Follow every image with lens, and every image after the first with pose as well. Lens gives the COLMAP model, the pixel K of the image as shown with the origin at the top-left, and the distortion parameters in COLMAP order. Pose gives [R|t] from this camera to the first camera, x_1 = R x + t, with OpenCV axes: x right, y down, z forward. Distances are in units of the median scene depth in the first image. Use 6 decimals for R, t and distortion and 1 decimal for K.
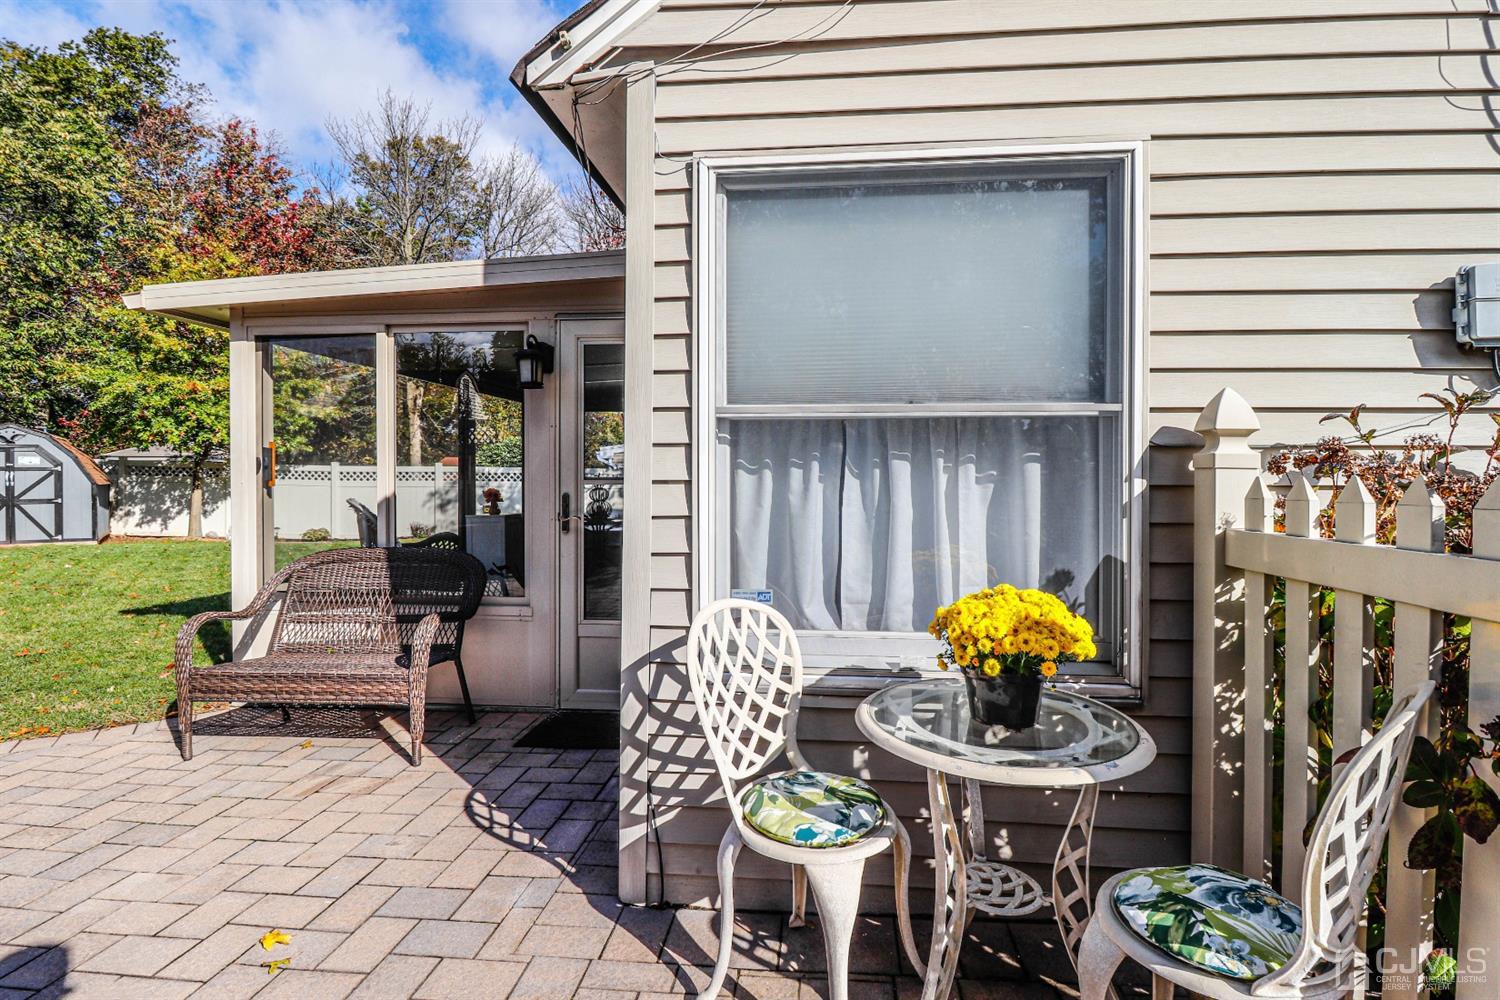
lens RADIAL K [[722.4, 0, 754.2], [0, 722.4, 482.5], [0, 0, 1]] dist [-0.000431, -0.009517]
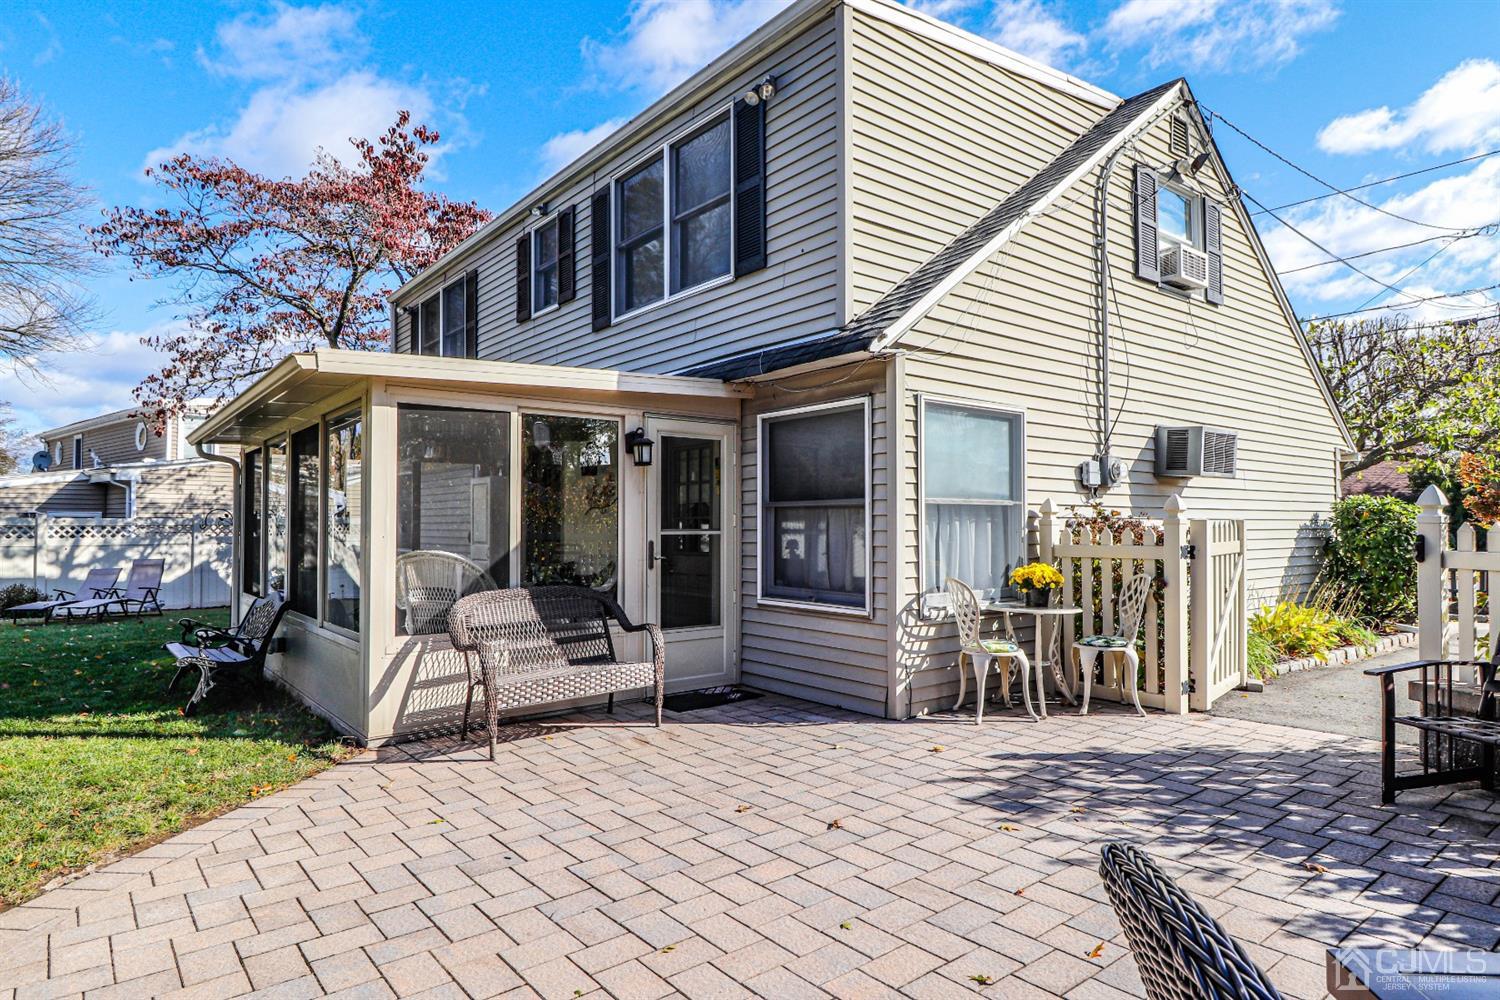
lens RADIAL K [[864.2, 0, 750.0], [0, 864.2, 500.0], [0, 0, 1]] dist [-0.000057, -0.000767]
pose [[0.715206, 0.015595, 0.698740, -1.287227], [0.009577, 0.999438, -0.032110, -0.008462], [-0.698849, 0.029657, 0.714655, -0.328421]]
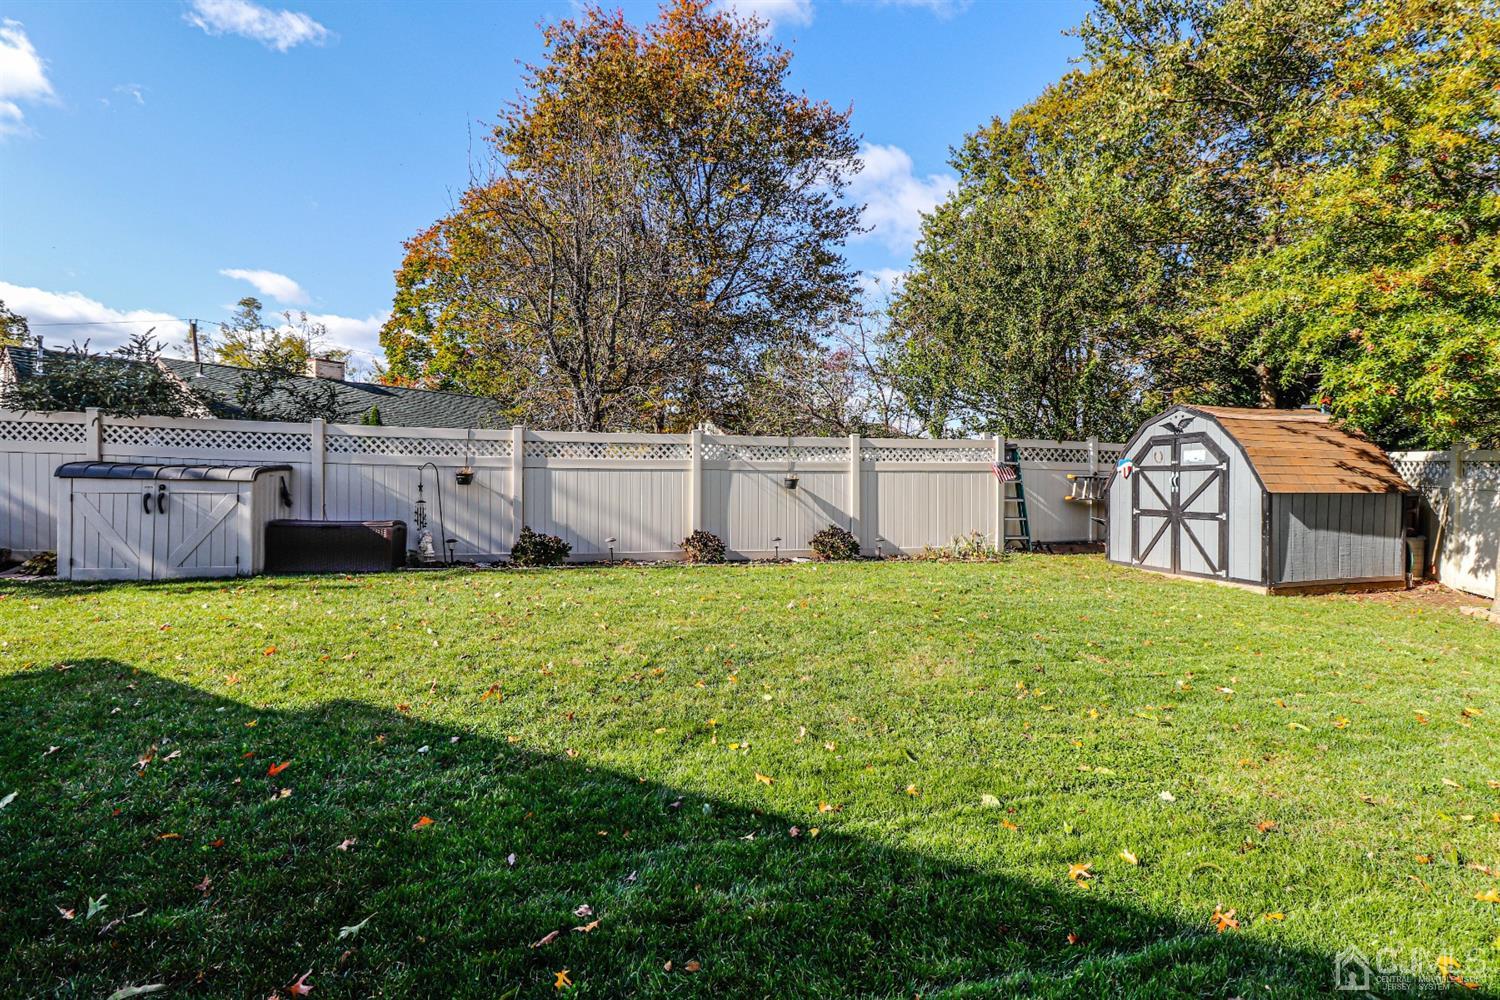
lens RADIAL K [[709.1, 0, 747.1], [0, 709.1, 497.0], [0, 0, 1]] dist [-0.001929, -0.012932]
pose [[-0.355639, 0.011925, -0.934547, -0.859469], [-0.014019, 0.999738, 0.018092, 0.009004], [0.934518, 0.019536, -0.355379, 3.174347]]
